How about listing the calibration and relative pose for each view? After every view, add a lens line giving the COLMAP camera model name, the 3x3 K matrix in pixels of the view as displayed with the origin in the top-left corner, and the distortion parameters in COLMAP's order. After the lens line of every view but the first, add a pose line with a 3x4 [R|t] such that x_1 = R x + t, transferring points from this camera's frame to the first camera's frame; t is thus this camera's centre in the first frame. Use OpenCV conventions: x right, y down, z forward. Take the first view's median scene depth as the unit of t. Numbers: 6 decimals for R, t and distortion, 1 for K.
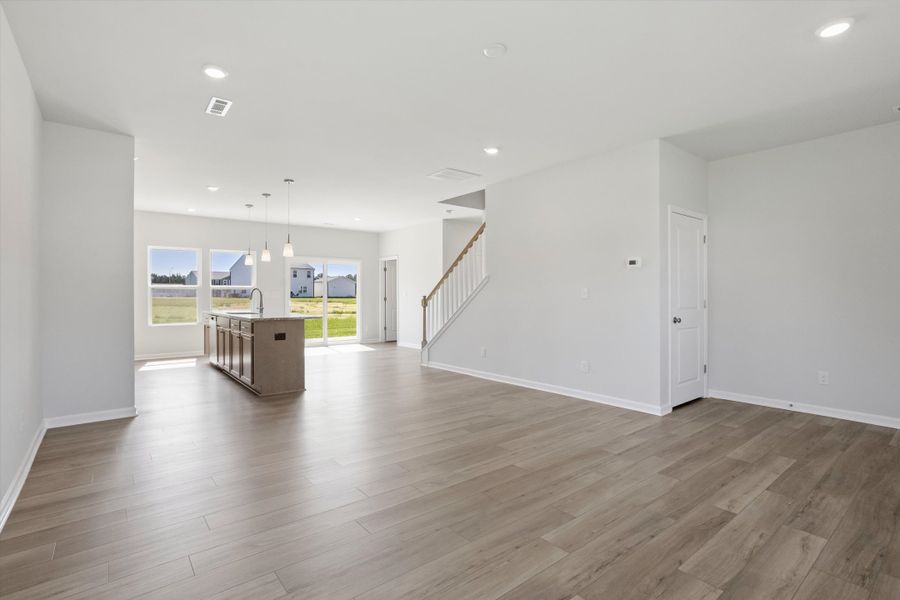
lens RADIAL K [[441.3, 0, 450.0], [0, 441.3, 300.0], [0, 0, 1]] dist [-0.017183, 0.000689]
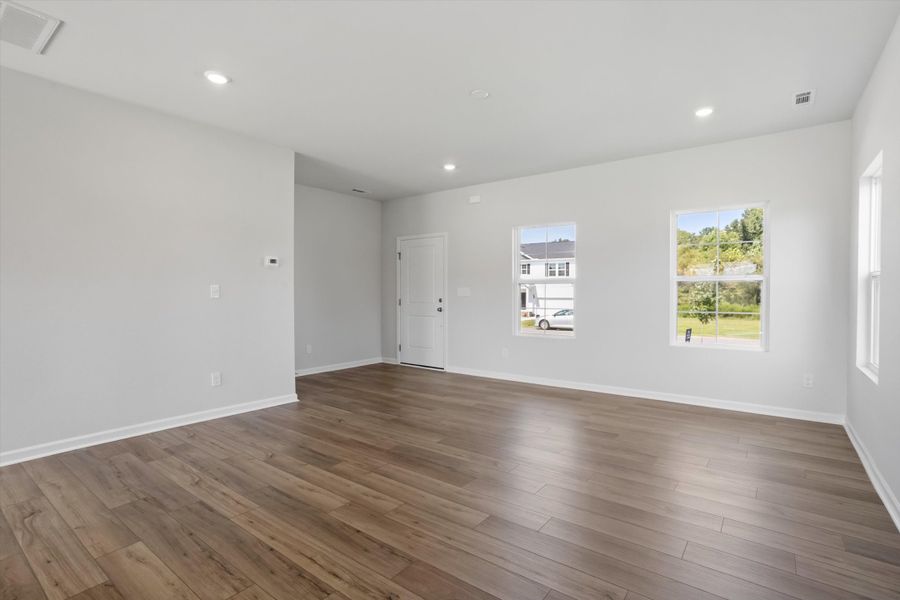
lens RADIAL K [[436.2, 0, 450.0], [0, 436.2, 300.0], [0, 0, 1]] dist [-0.068638, 0.036764]
pose [[-0.237043, -0.016406, 0.971361, -0.508568], [0.007553, 0.999796, 0.018729, -0.009628], [-0.971470, 0.011776, -0.236871, 0.654386]]
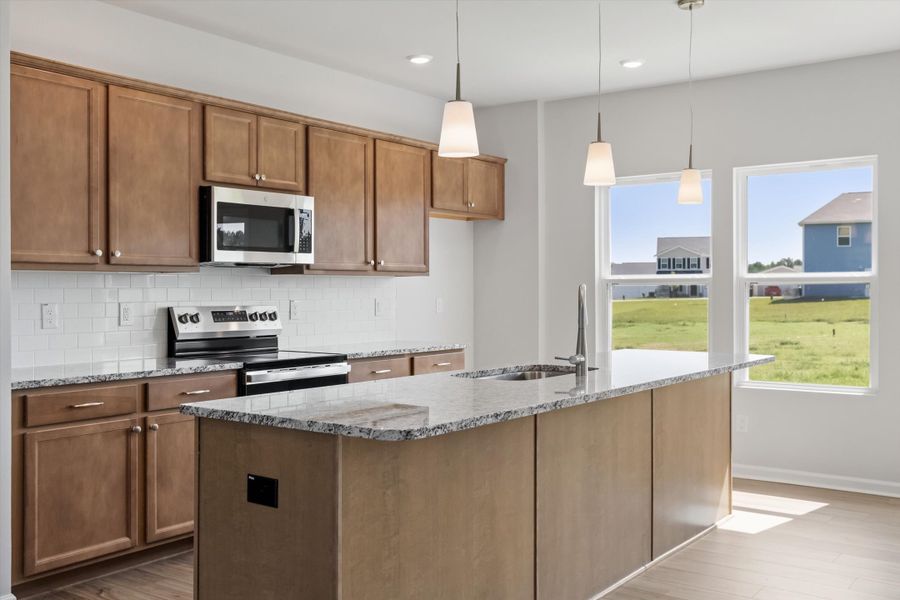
lens RADIAL K [[914.8, 0, 450.0], [0, 914.8, 300.0], [0, 0, 1]] dist [0.040050, 0.005477]
pose [[0.262264, 0.007179, -0.964969, 0.118591], [-0.004027, 0.999972, 0.006345, -0.023646], [0.964988, 0.002222, 0.262286, 0.869320]]
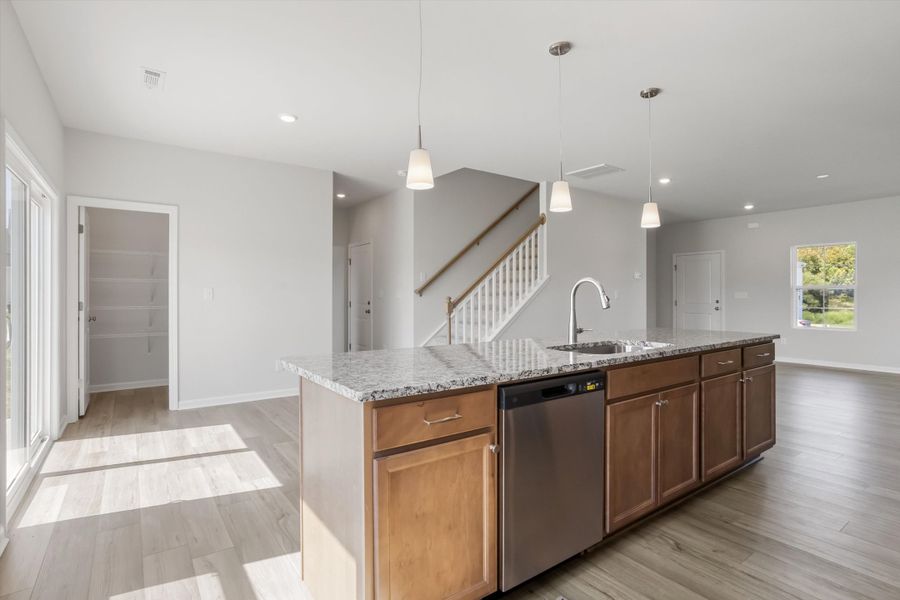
lens RADIAL K [[441.3, 0, 450.0], [0, 441.3, 300.0], [0, 0, 1]] dist [-0.017183, 0.000689]
pose [[0.063718, -0.006807, 0.997945, -0.976542], [0.013463, 0.999892, 0.005961, -0.014933], [-0.997877, 0.013055, 0.063803, 1.244688]]
